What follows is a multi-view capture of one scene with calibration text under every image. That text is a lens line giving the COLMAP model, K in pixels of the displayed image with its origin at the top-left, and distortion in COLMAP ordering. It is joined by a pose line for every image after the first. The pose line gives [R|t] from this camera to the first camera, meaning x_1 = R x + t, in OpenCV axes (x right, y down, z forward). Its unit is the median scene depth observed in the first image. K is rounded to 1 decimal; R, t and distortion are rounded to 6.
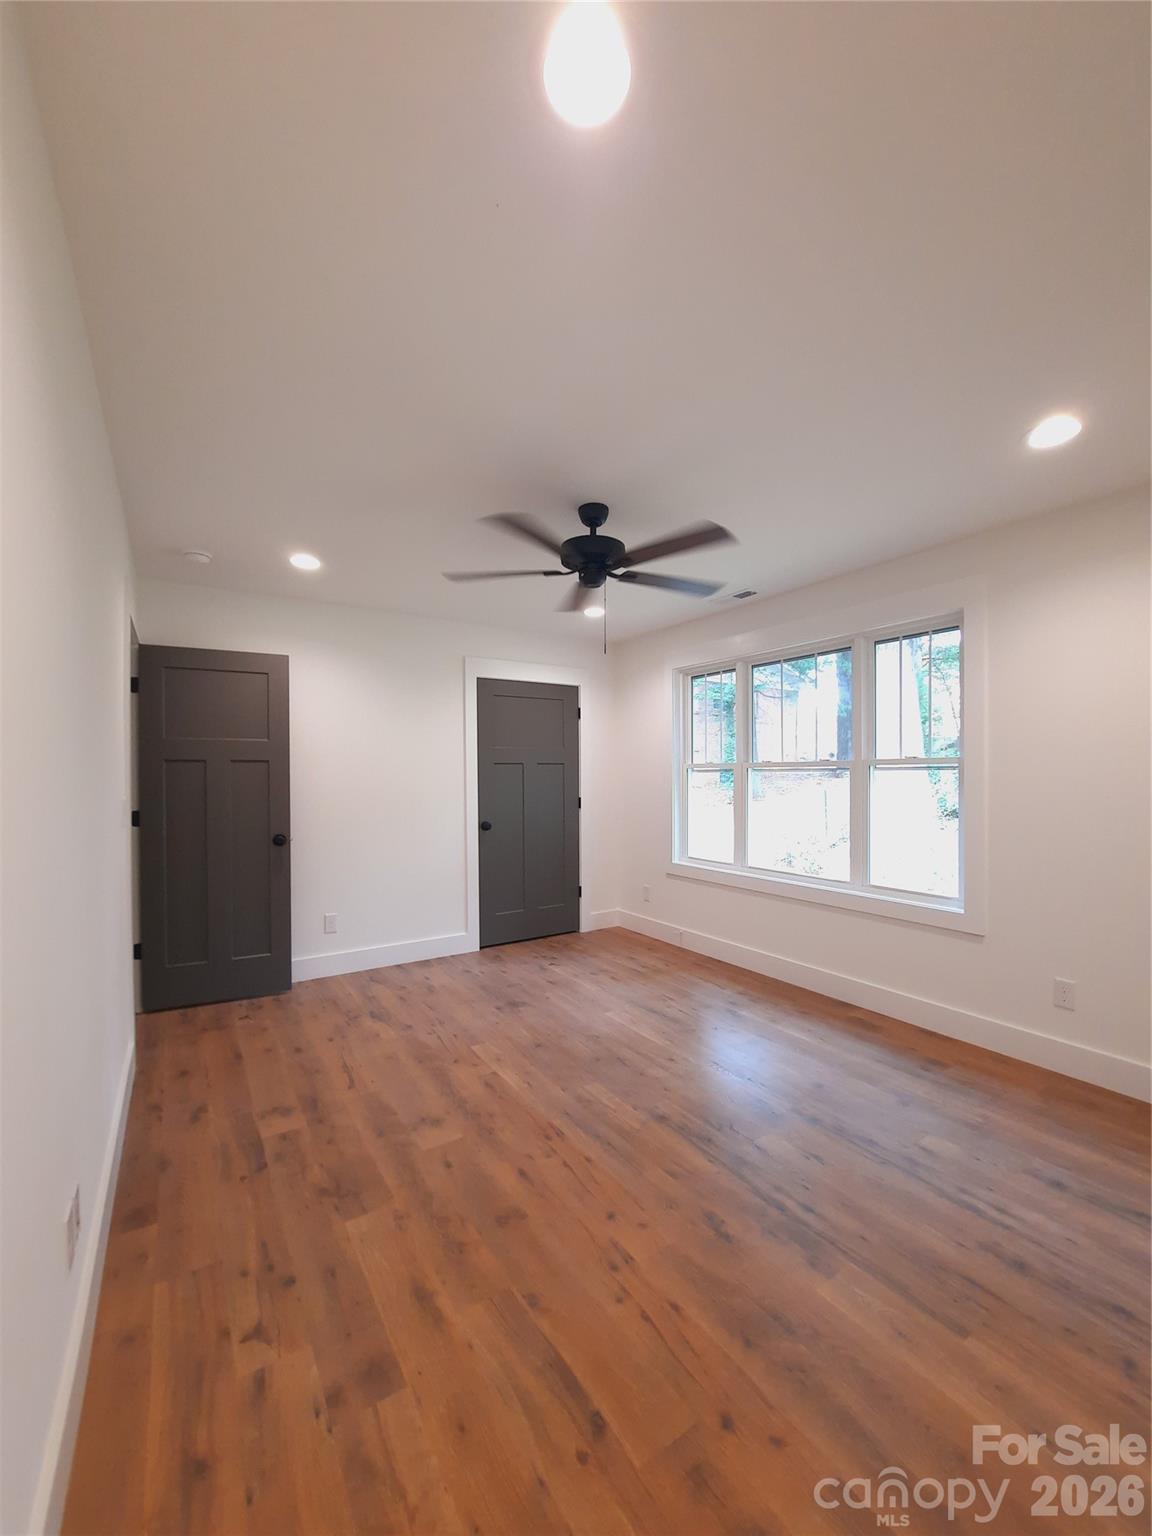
lens RADIAL K [[606.4, 0, 584.0], [0, 606.4, 776.6], [0, 0, 1]] dist [-0.016555, -0.000257]
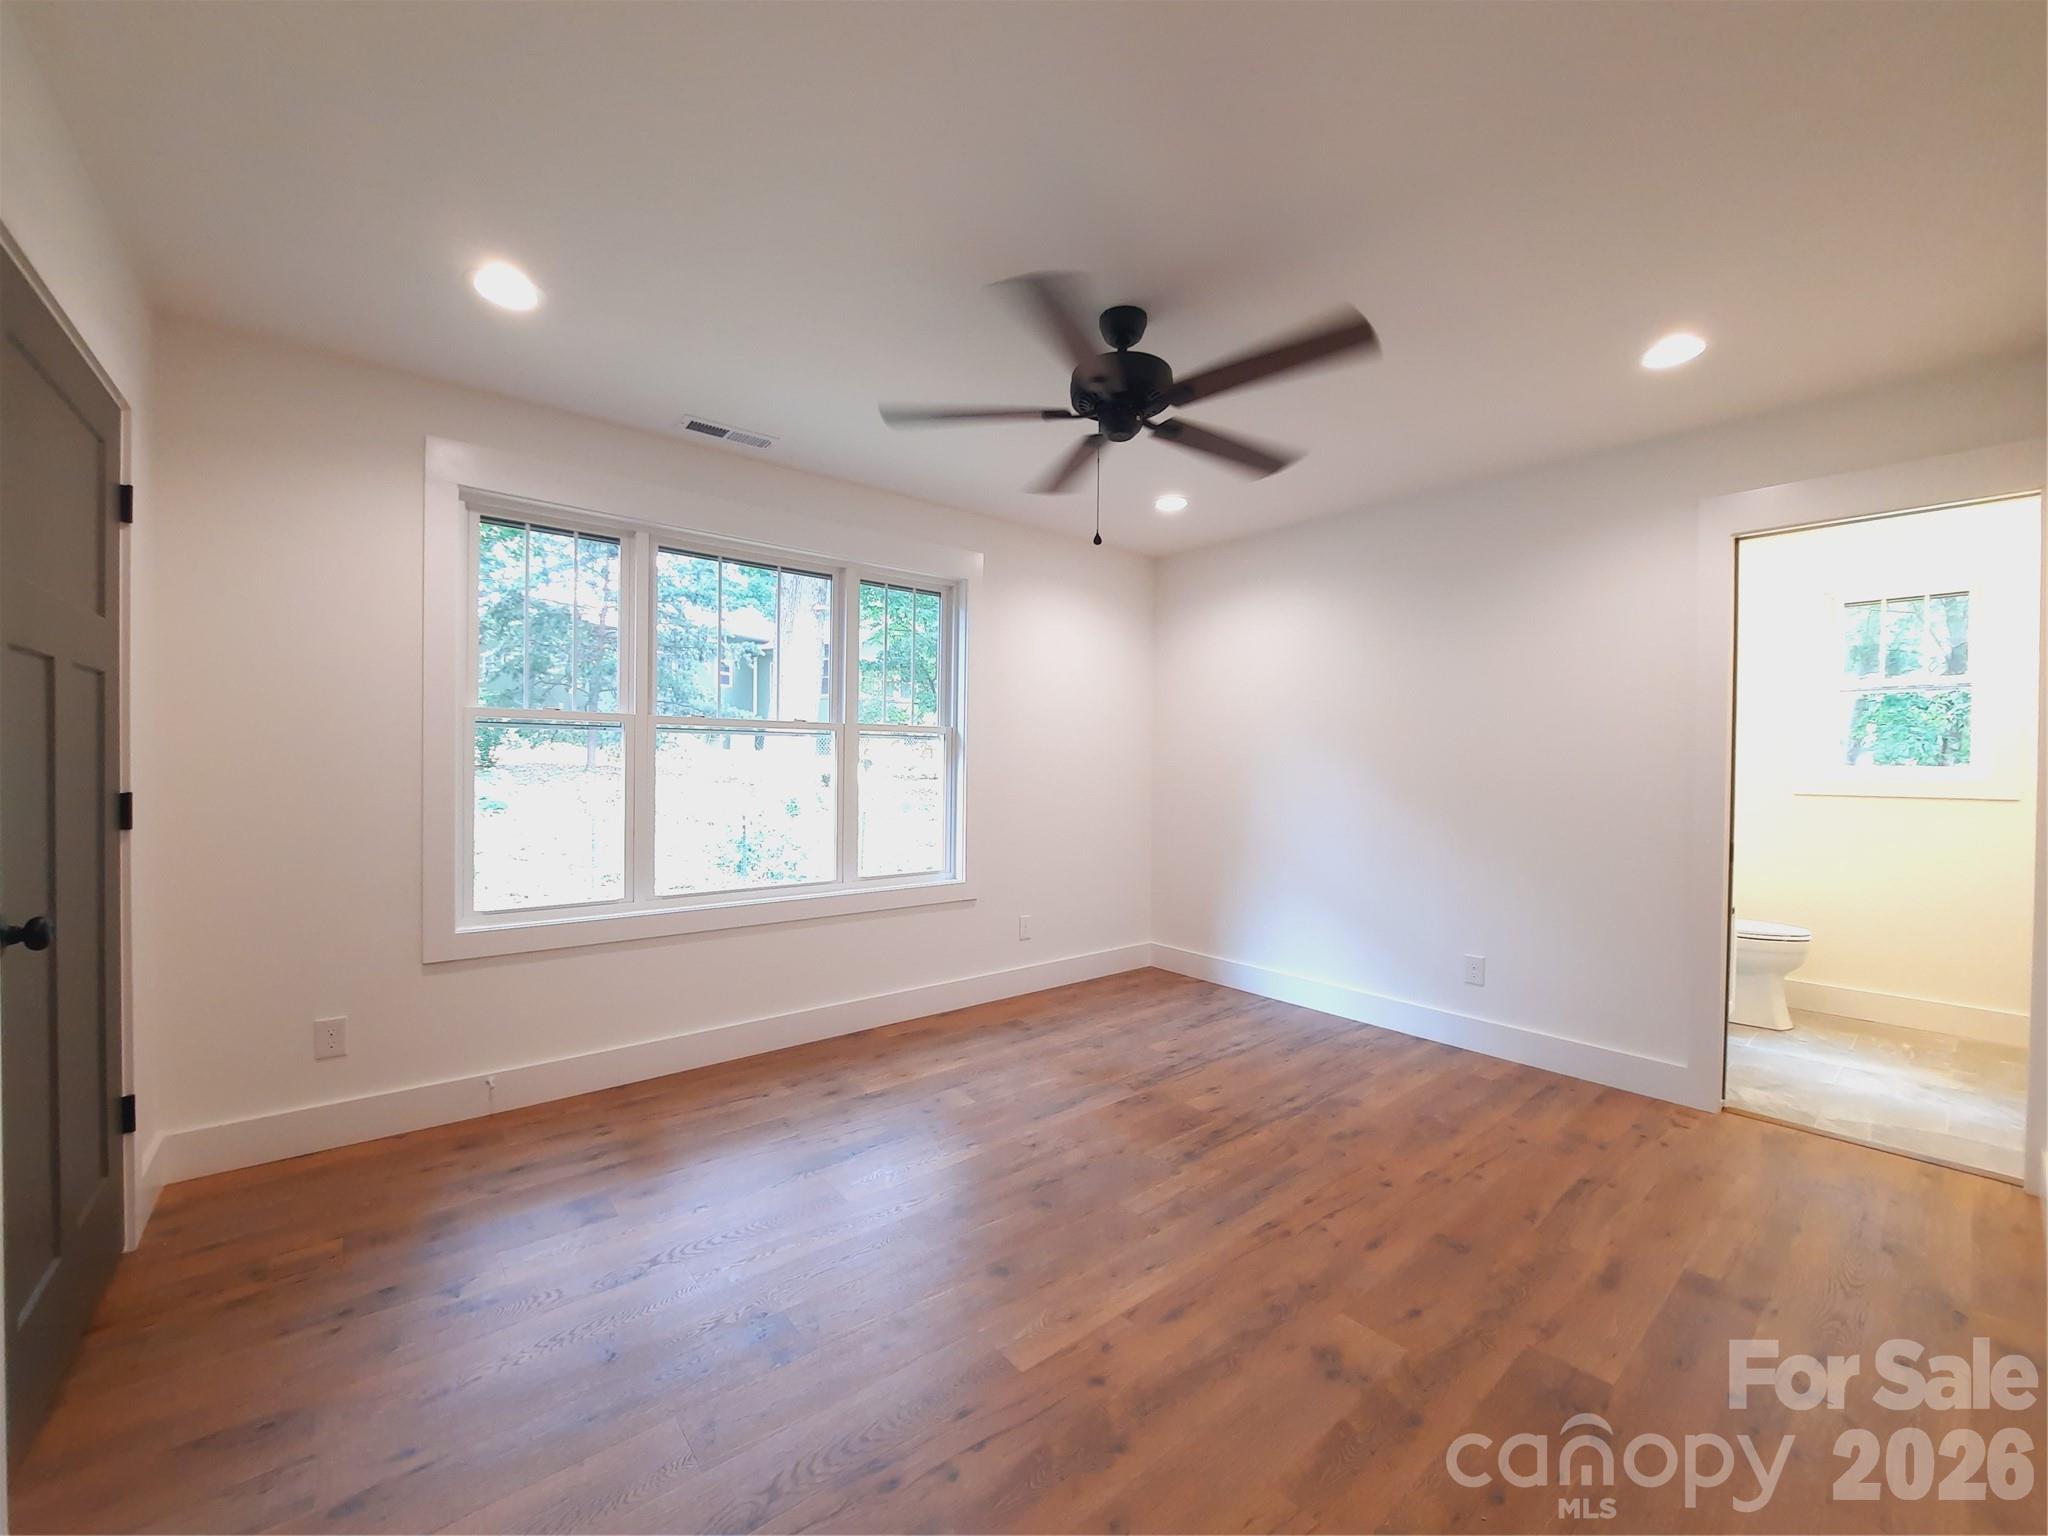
lens RADIAL K [[808.6, 0, 1011.3], [0, 808.6, 771.3], [0, 0, 1]] dist [-0.016555, -0.000257]
pose [[-0.092309, -0.013816, 0.995635, -0.824379], [-0.011212, 0.999855, 0.012835, 0.027203], [-0.995667, -0.009978, -0.092451, 1.190105]]
